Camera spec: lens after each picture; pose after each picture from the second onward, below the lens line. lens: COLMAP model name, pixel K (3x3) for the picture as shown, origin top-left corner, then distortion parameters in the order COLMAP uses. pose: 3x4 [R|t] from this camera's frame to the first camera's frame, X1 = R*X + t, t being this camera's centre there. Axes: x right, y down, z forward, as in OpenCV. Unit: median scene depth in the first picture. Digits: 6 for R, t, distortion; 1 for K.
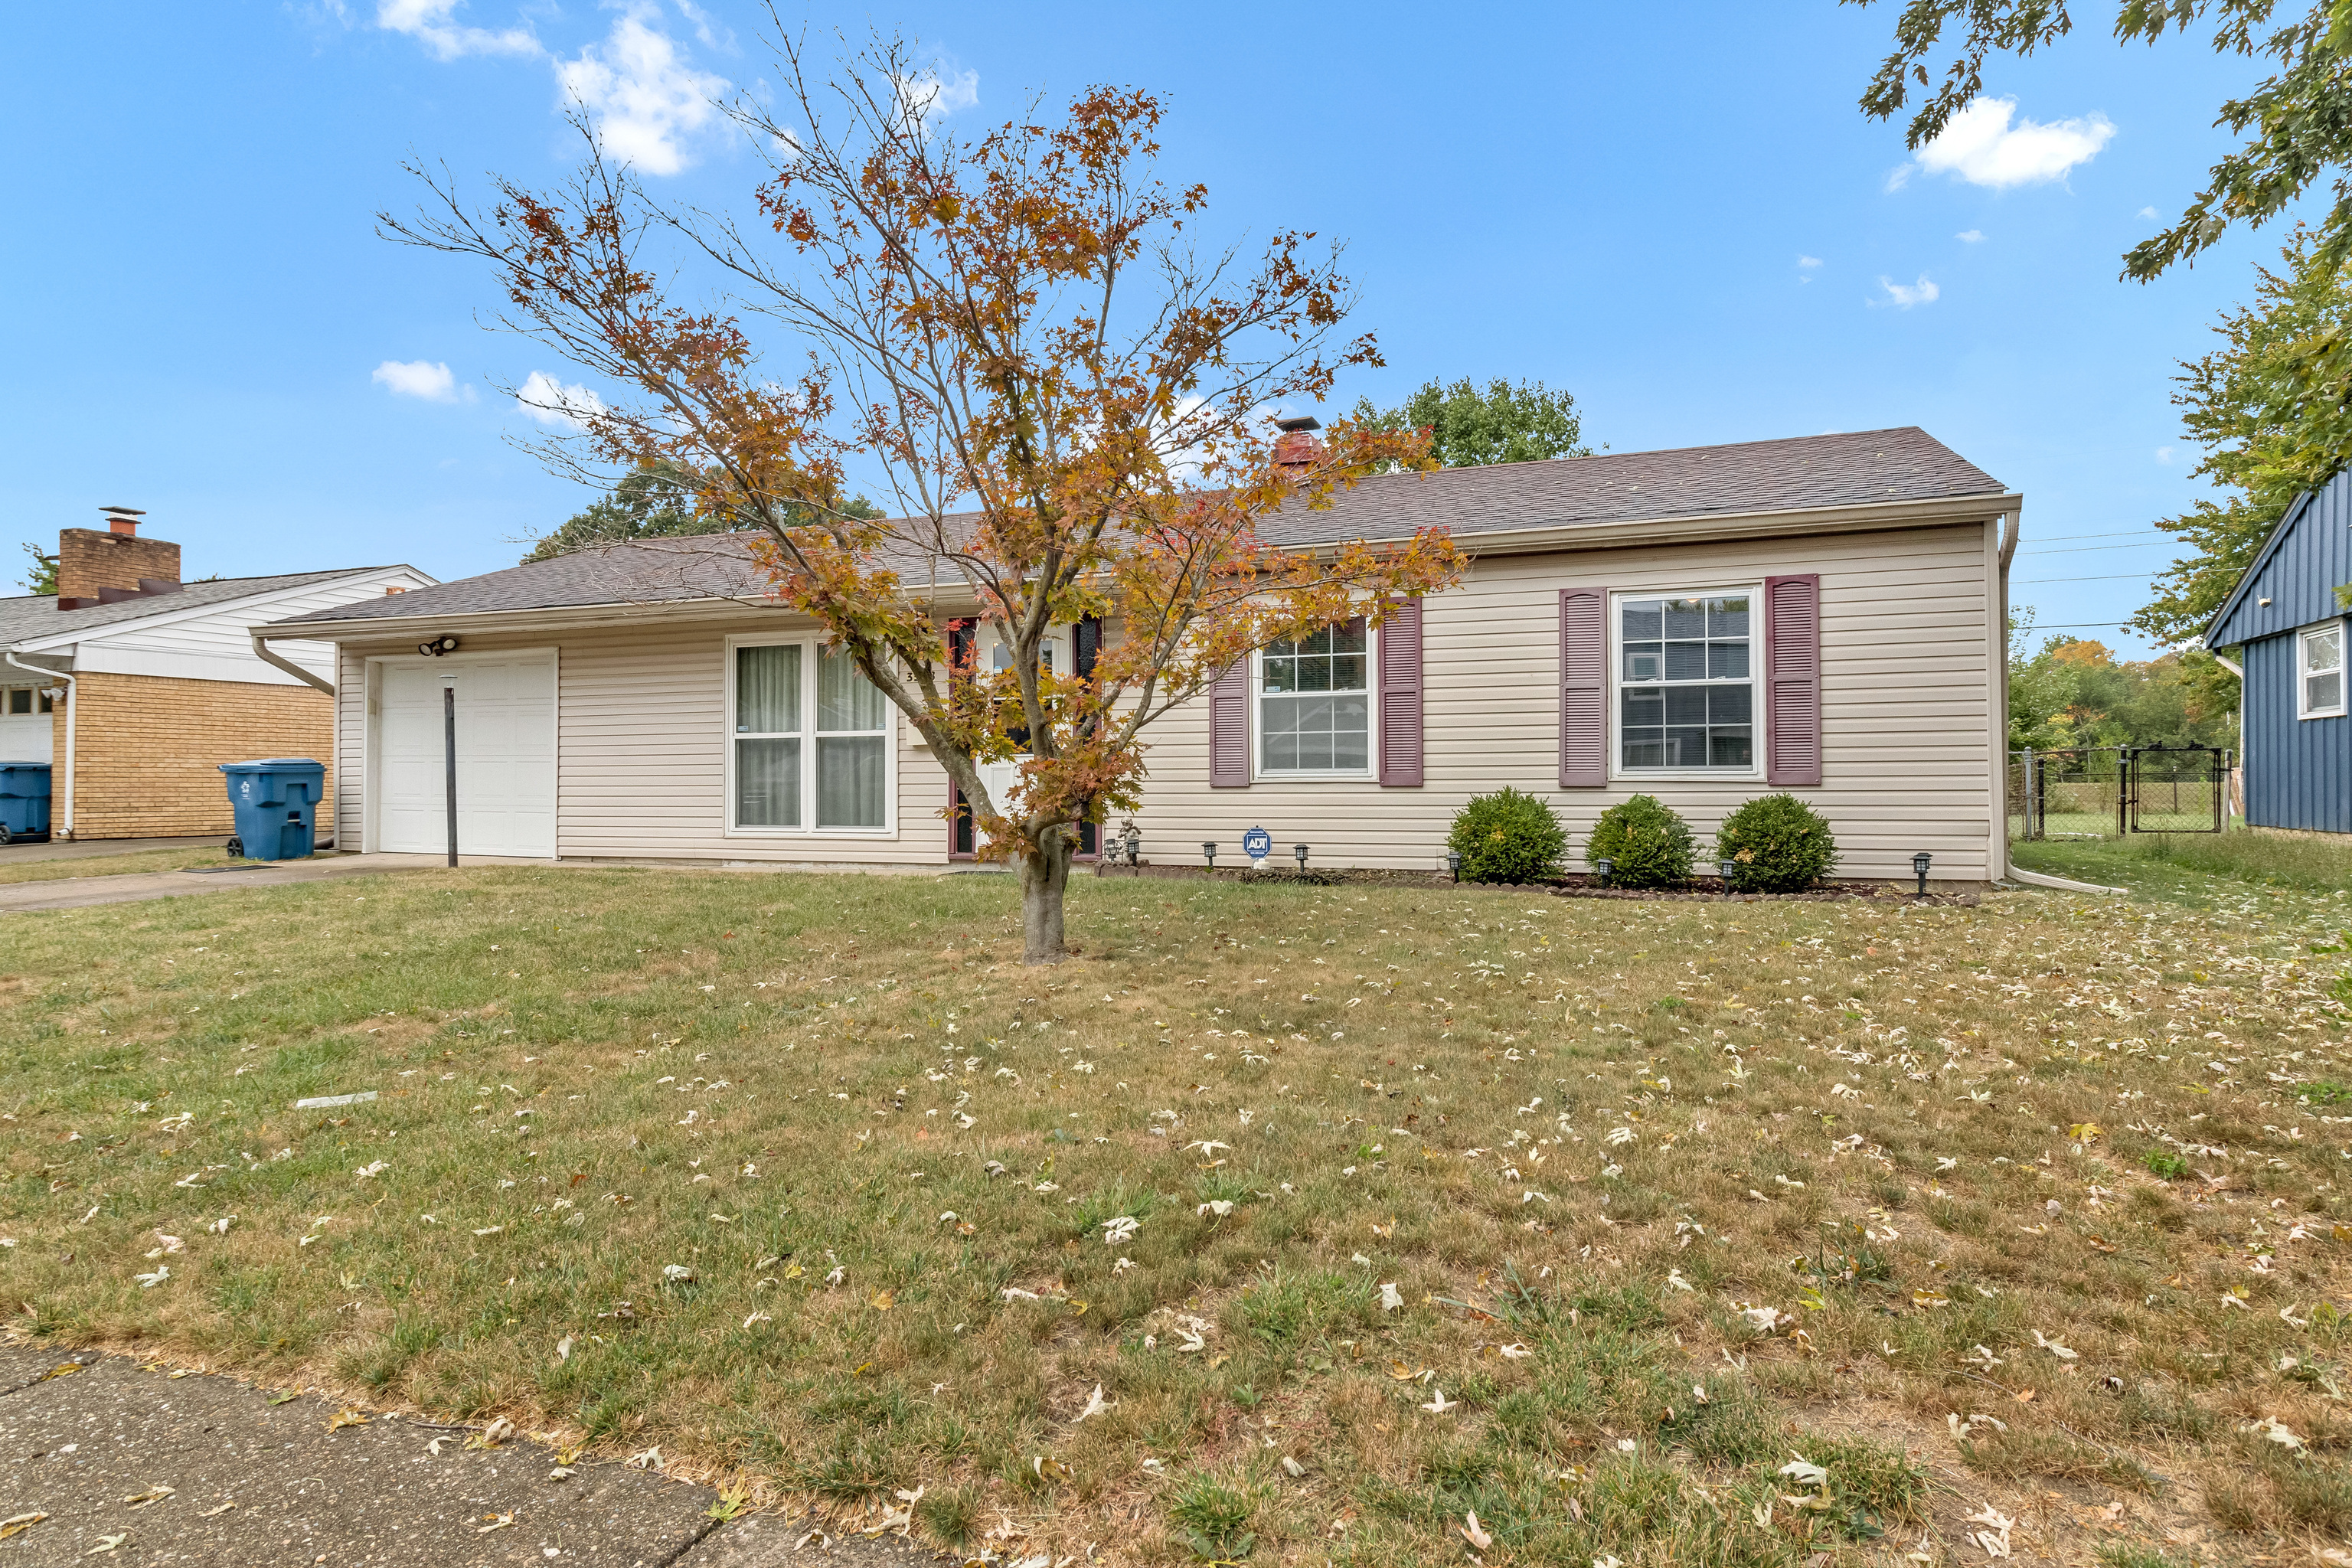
lens RADIAL K [[1200.2, 0, 1248.9], [0, 1200.2, 771.9], [0, 0, 1]] dist [0.001527, 0.000141]
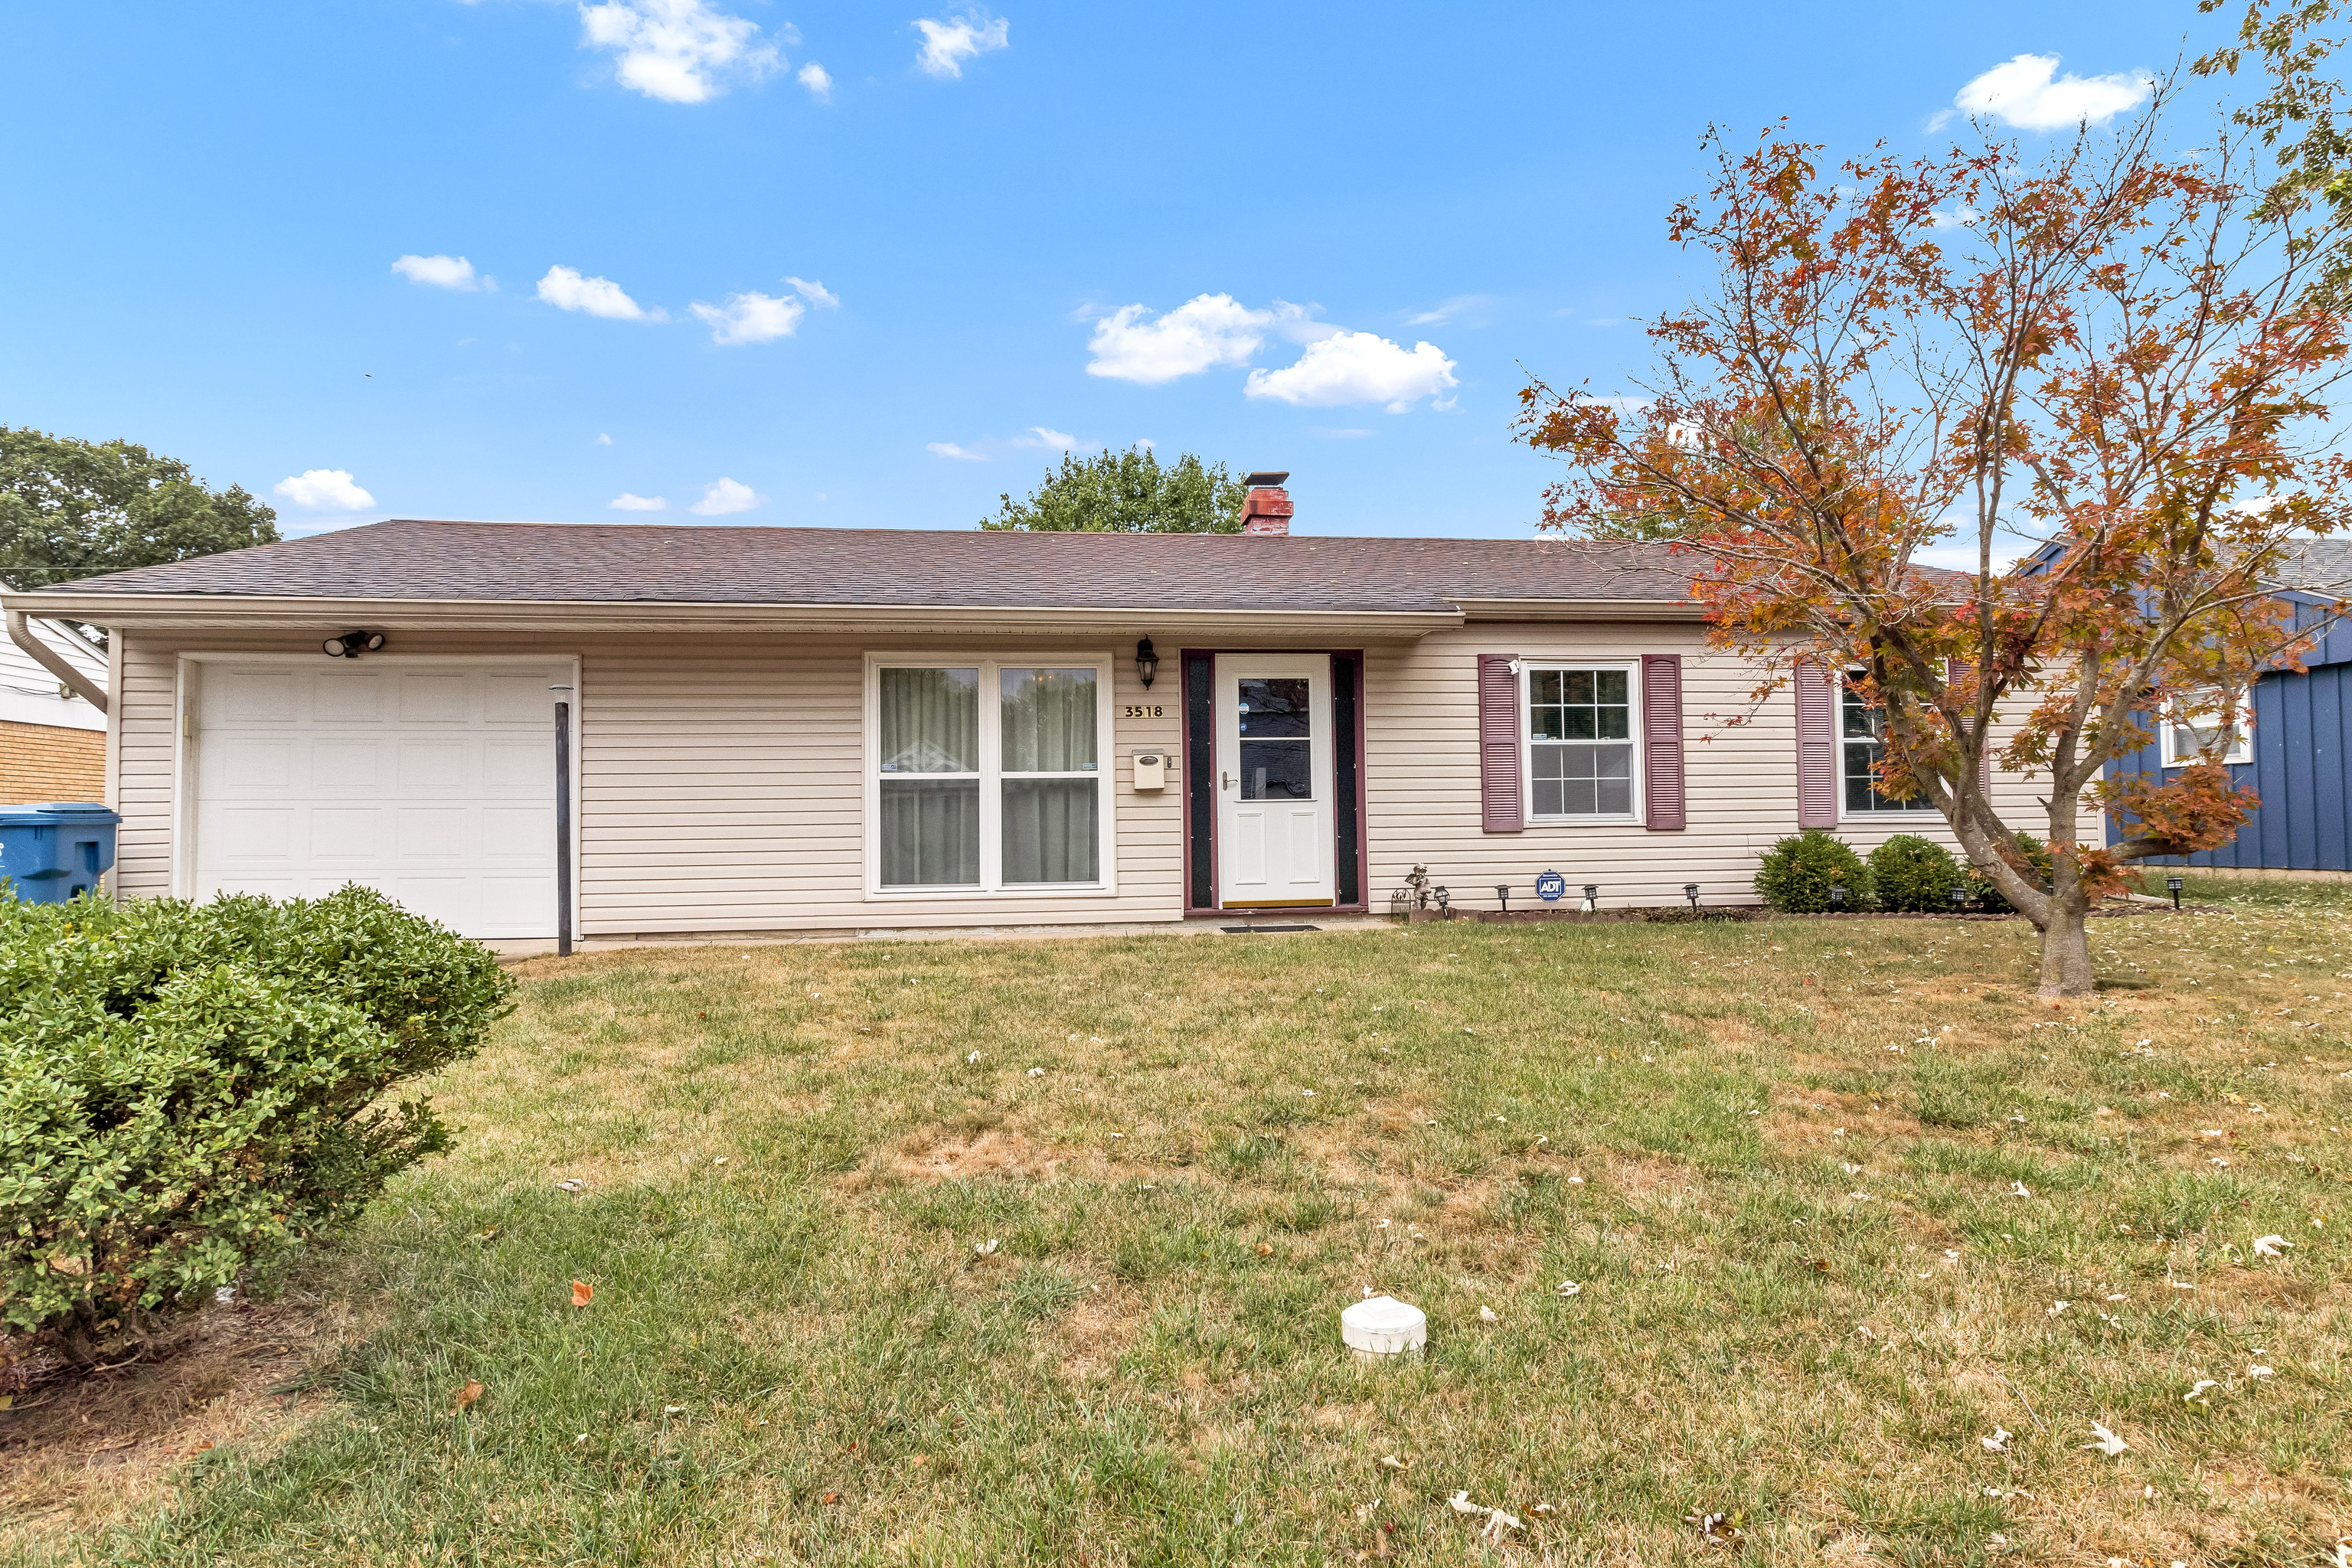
lens RADIAL K [[1151.0, 0, 1176.0], [0, 1151.0, 784.0], [0, 0, 1]] dist [0.000621, 0.000109]
pose [[0.902381, 0.009536, 0.430834, -0.686135], [0.005298, 0.999434, -0.033218, 0.003076], [-0.430907, 0.032258, 0.901820, 0.244502]]
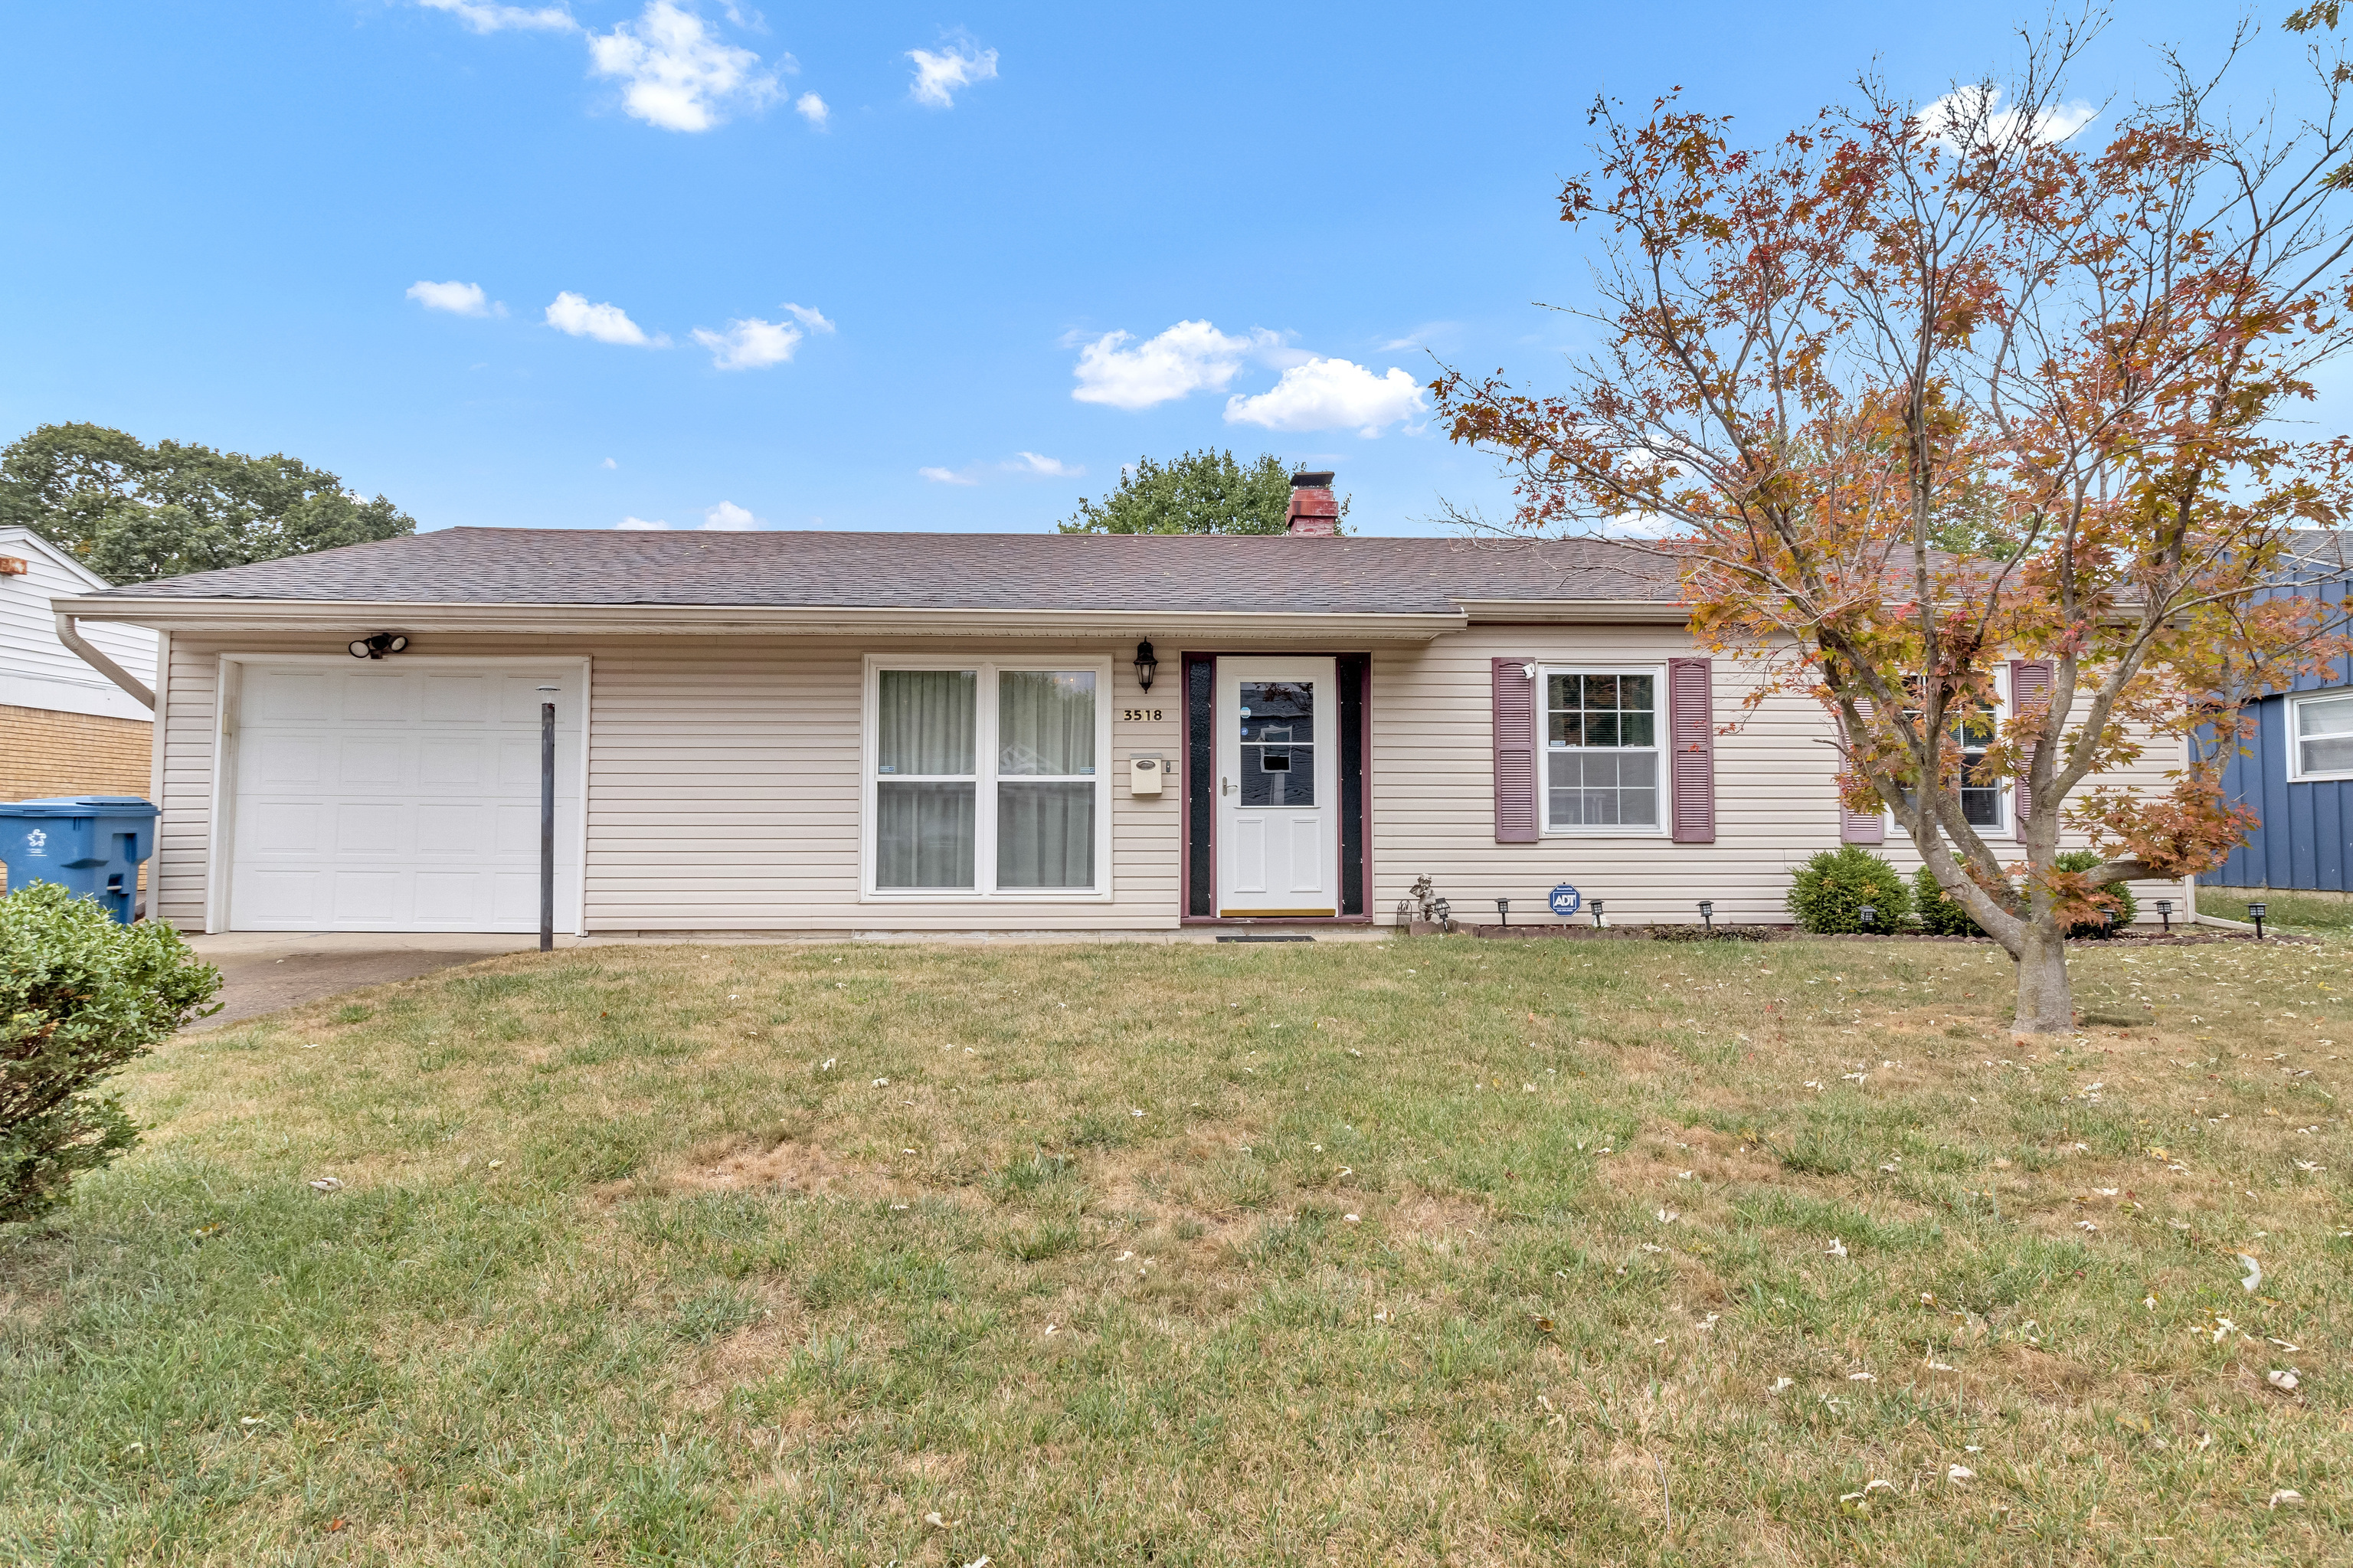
lens RADIAL K [[1160.2, 0, 1198.6], [0, 1160.2, 772.0], [0, 0, 1]] dist [0.000803, 0.000567]
pose [[0.933088, 0.024194, 0.358833, -0.596910], [-0.007838, 0.998866, -0.046966, 0.001740], [-0.359563, 0.041011, 0.932219, 0.217202]]
